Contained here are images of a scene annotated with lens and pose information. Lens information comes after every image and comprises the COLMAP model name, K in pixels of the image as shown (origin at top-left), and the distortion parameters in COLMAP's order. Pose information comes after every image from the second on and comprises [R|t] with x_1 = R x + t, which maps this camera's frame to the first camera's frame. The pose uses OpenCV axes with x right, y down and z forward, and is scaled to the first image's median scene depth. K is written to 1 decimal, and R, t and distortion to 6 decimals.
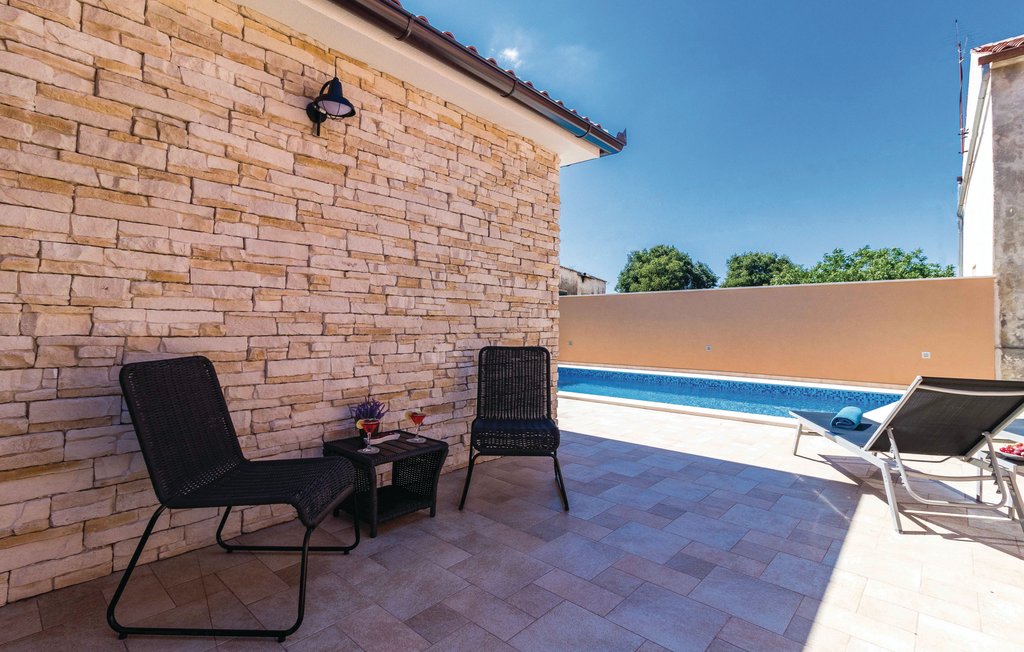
lens RADIAL K [[526.9, 0, 463.0], [0, 526.9, 316.3], [0, 0, 1]] dist [0.003855, -0.000316]
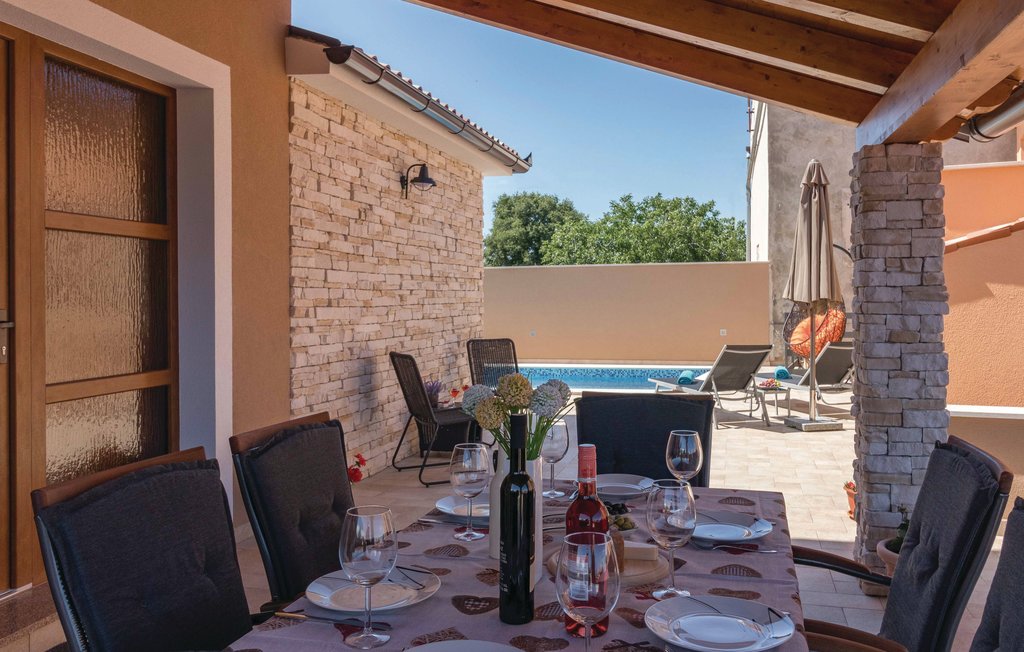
lens RADIAL K [[856.3, 0, 512.0], [0, 856.3, 326.0], [0, 0, 1]] dist [0.001117, 0.000134]
pose [[0.885668, -0.034135, 0.463063, -0.364720], [0.013641, 0.998776, 0.047536, -0.033014], [-0.464119, -0.035784, 0.885050, -0.402190]]
